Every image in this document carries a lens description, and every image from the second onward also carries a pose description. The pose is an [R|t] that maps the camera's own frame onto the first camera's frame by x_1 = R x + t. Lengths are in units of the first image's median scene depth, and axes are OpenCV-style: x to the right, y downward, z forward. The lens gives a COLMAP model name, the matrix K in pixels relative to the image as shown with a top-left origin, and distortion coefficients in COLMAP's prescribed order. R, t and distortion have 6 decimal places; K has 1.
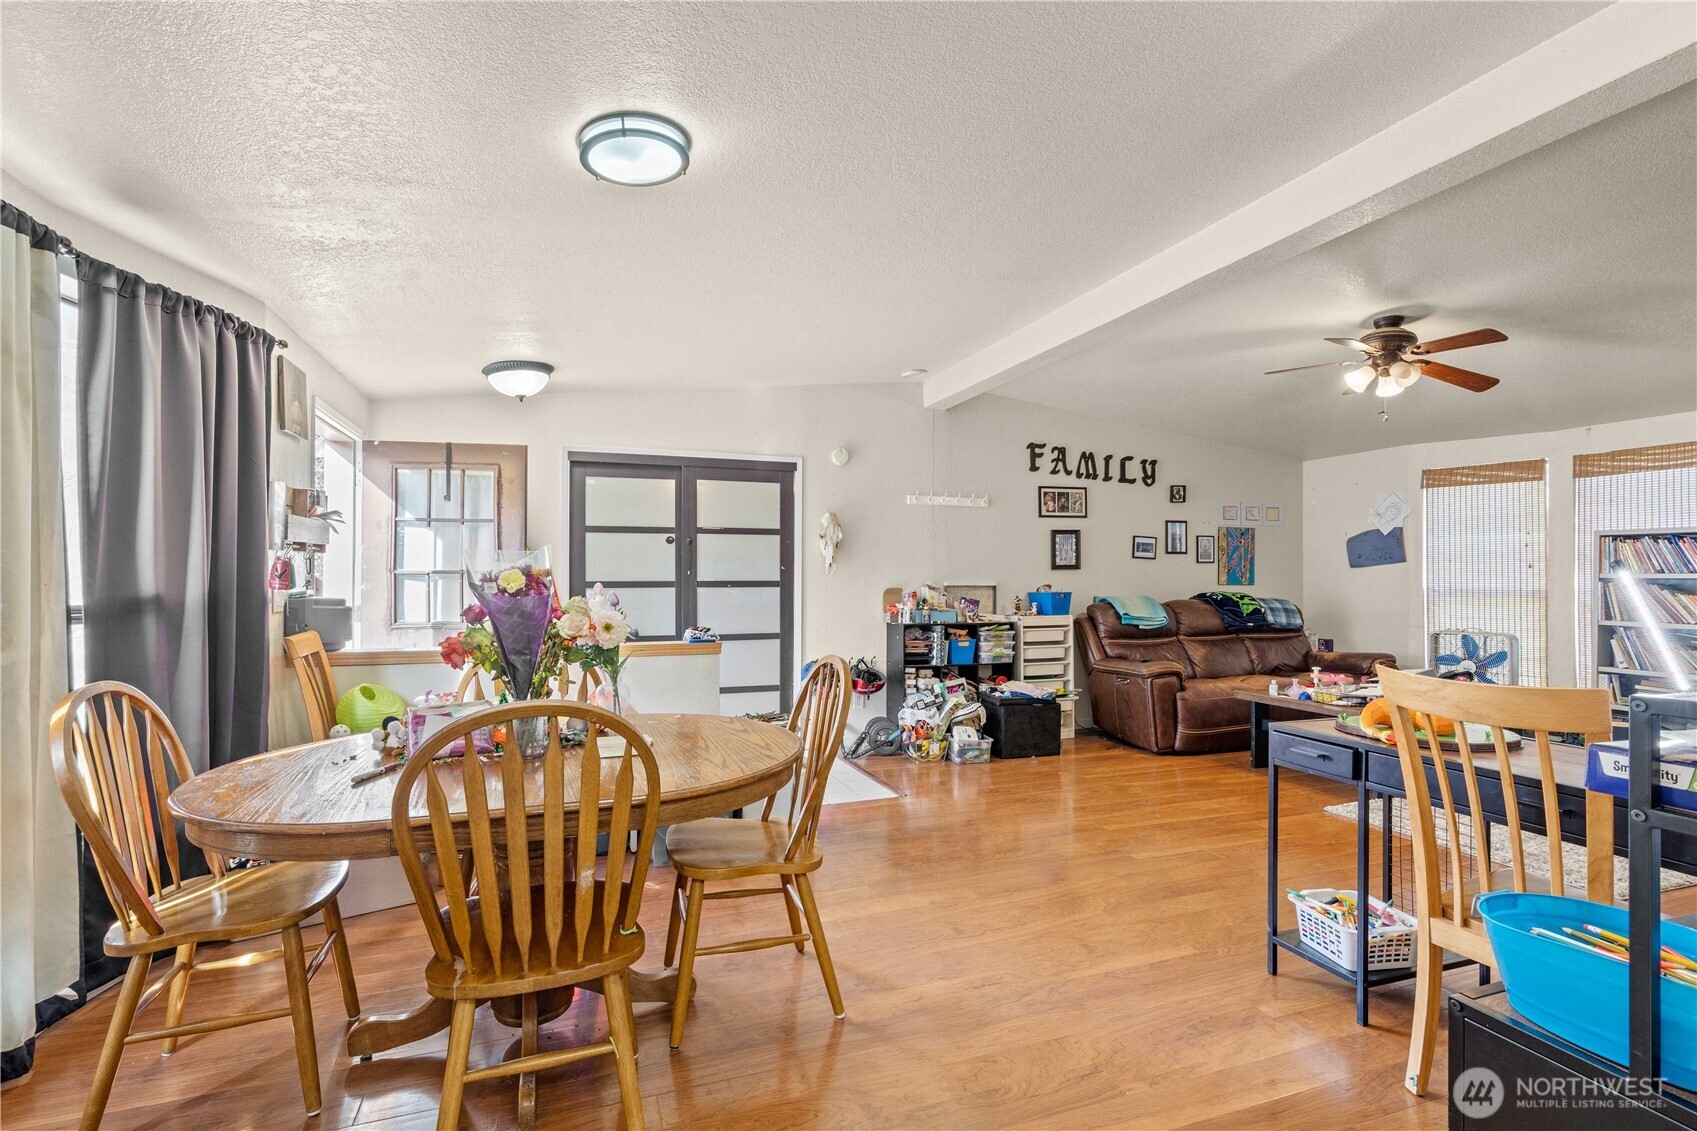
lens RADIAL K [[759.7, 0, 848.0], [0, 759.7, 575.9], [0, 0, 1]] dist [-0.001578, -0.000014]
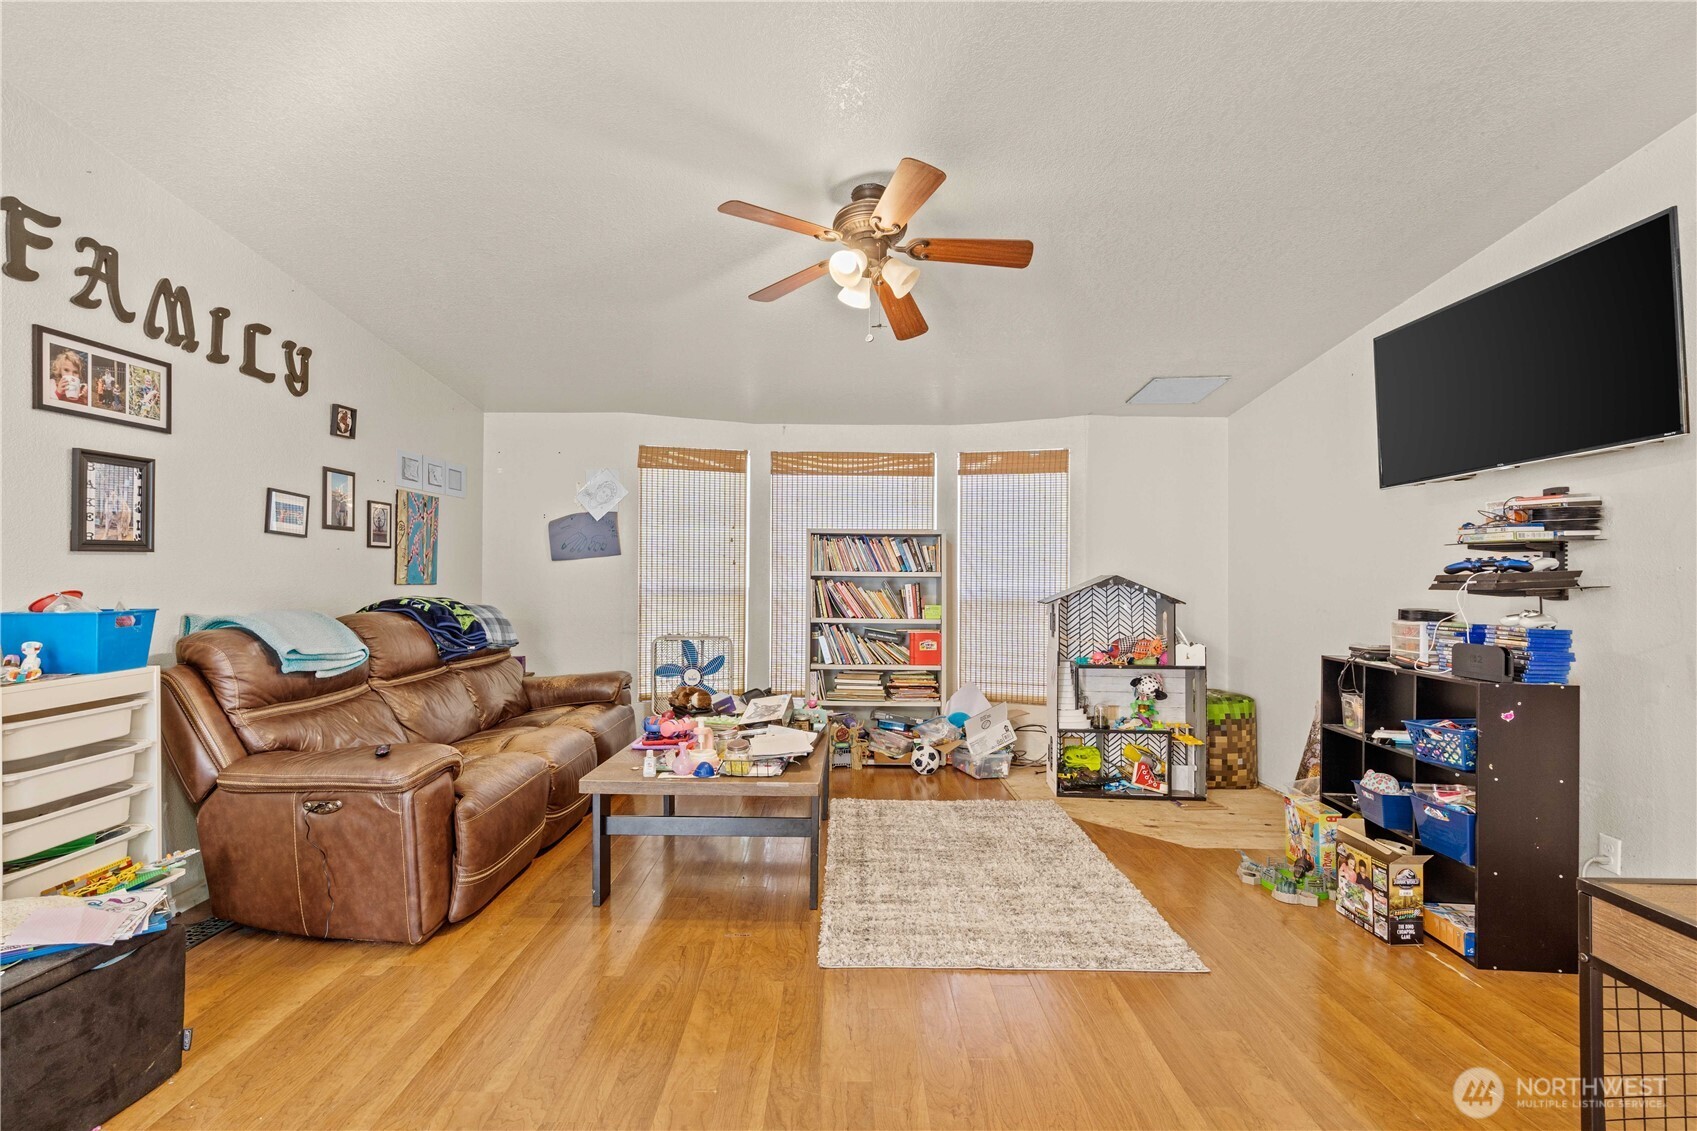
lens RADIAL K [[767.2, 0, 826.8], [0, 767.2, 565.2], [0, 0, 1]] dist [-0.002721, 0.001015]
pose [[0.356795, 0.013564, 0.934084, 0.044021], [-0.006729, 0.999906, -0.011949, 0.001110], [-0.934159, -0.002023, 0.356852, 0.529500]]
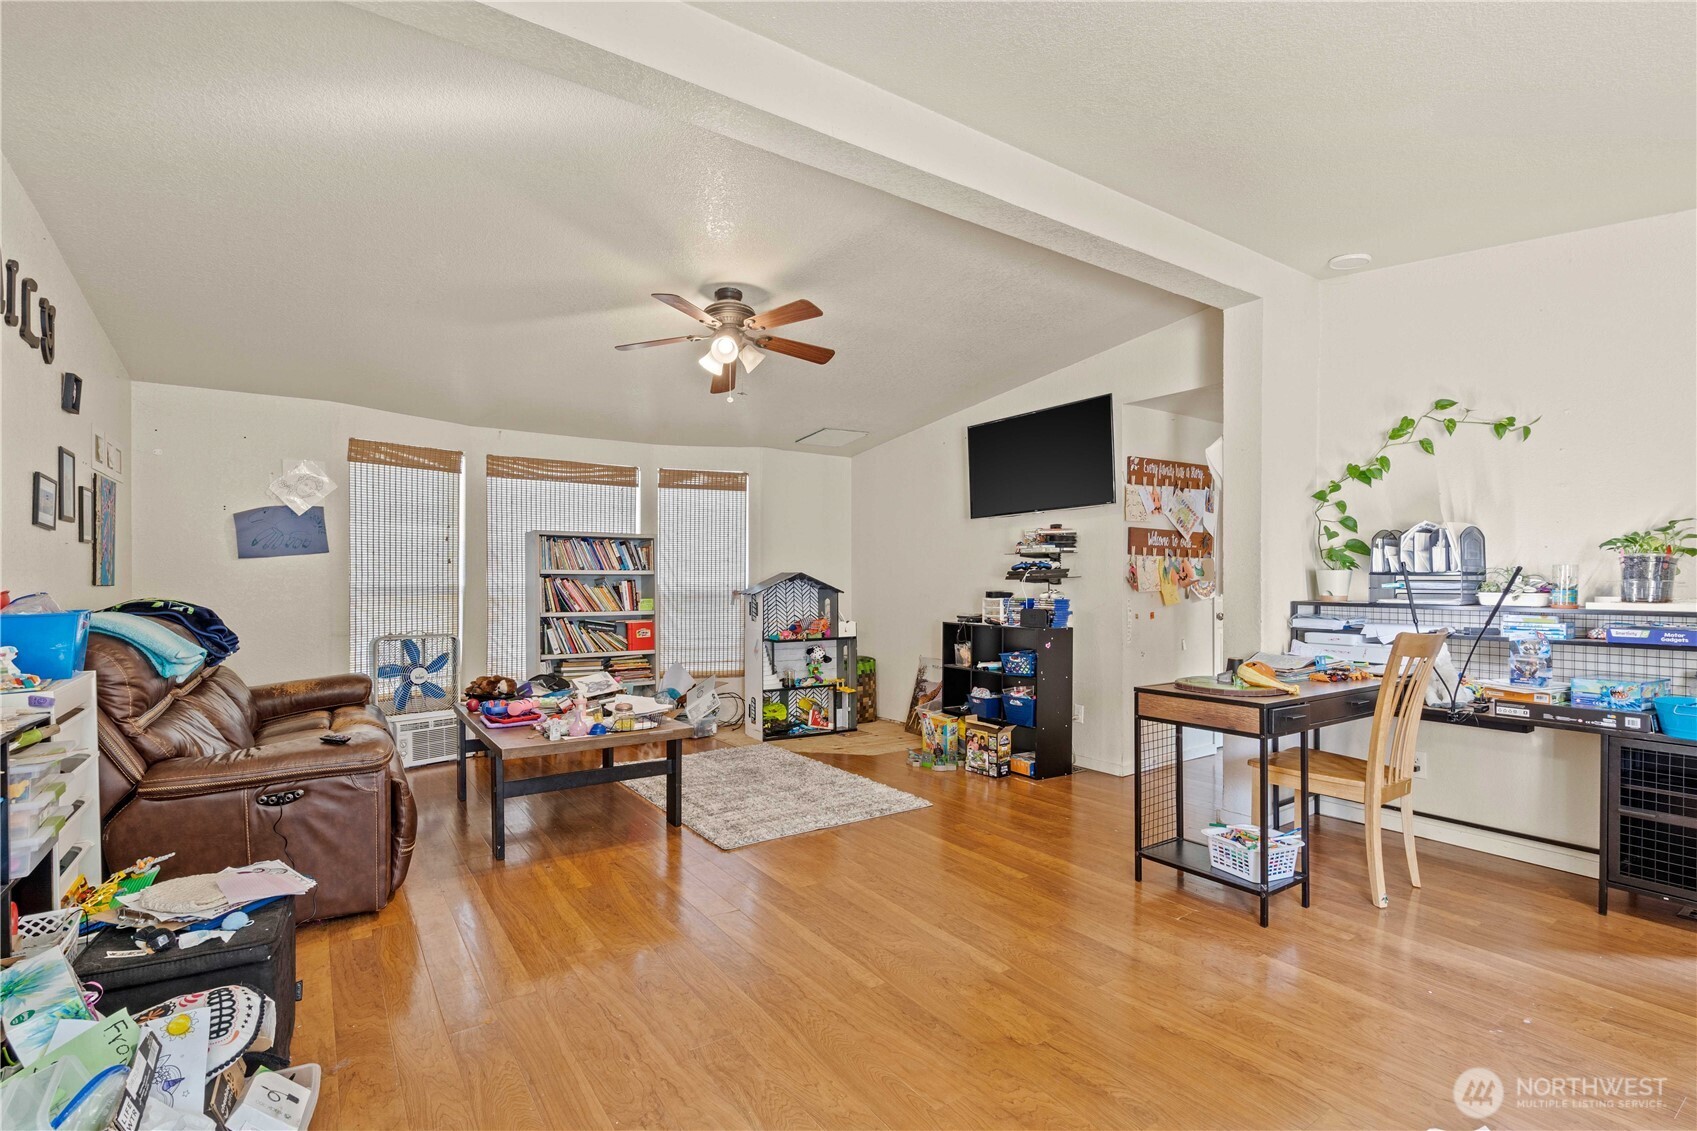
lens RADIAL K [[780.4, 0, 819.0], [0, 780.4, 571.5], [0, 0, 1]] dist [-0.000511, 0.000174]
pose [[-0.230448, 0.005251, 0.973071, -0.159251], [-0.001928, 0.999981, -0.005852, 0.004589], [-0.973083, -0.003224, -0.230433, 0.743697]]
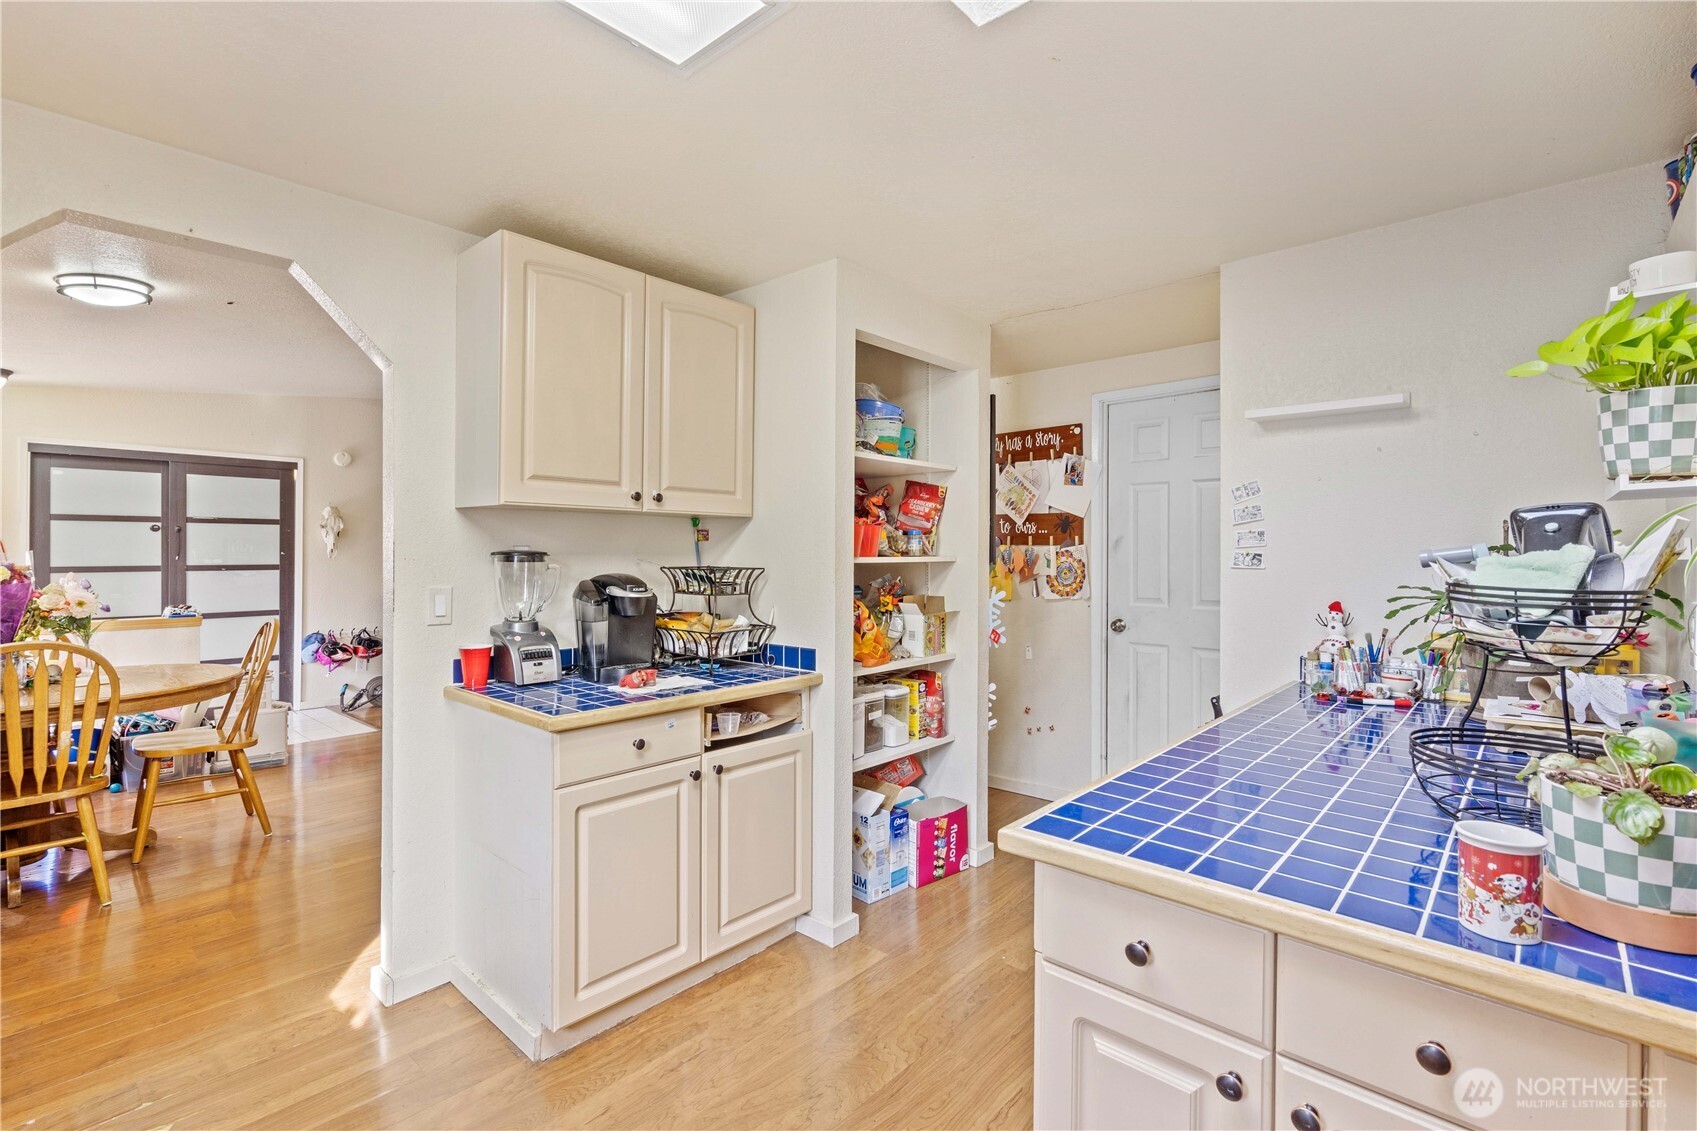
lens RADIAL K [[778.2, 0, 849.4], [0, 778.2, 545.0], [0, 0, 1]] dist [-0.000448, 0.000352]
pose [[0.888639, 0.001825, 0.458603, 0.126491], [0.000914, 0.999983, -0.005750, -0.014299], [-0.458606, 0.005529, 0.888622, -0.409451]]
